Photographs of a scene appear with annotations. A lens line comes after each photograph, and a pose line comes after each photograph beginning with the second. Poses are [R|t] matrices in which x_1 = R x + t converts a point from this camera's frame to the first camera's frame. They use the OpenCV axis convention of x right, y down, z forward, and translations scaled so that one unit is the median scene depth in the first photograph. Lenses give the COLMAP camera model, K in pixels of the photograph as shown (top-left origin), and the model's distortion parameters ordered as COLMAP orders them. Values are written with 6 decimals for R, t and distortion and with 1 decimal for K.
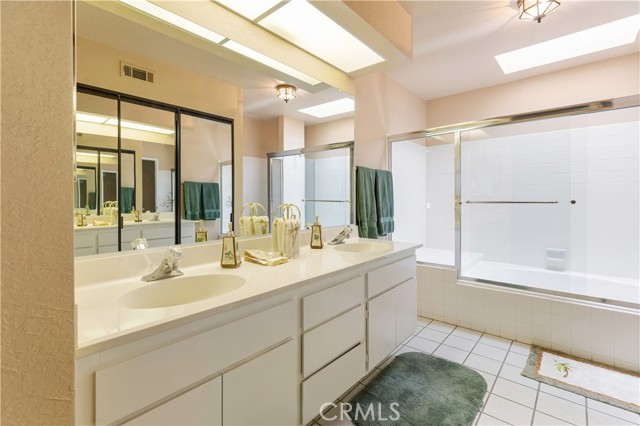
lens RADIAL K [[293.7, 0, 325.4], [0, 293.7, 198.9], [0, 0, 1]] dist [0.003355, -0.001702]
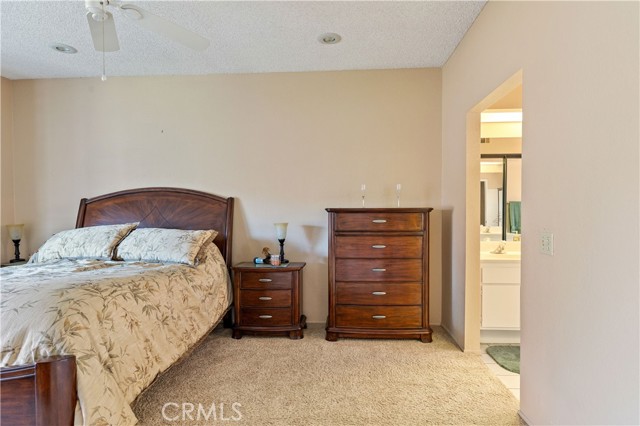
lens RADIAL K [[361.2, 0, 322.6], [0, 361.2, 214.9], [0, 0, 1]] dist [0.003292, 0.001221]
pose [[0.597851, 0.012120, -0.801515, 0.261335], [-0.006449, 0.999926, 0.010310, -0.015027], [0.801581, -0.000995, 0.597885, -0.525169]]
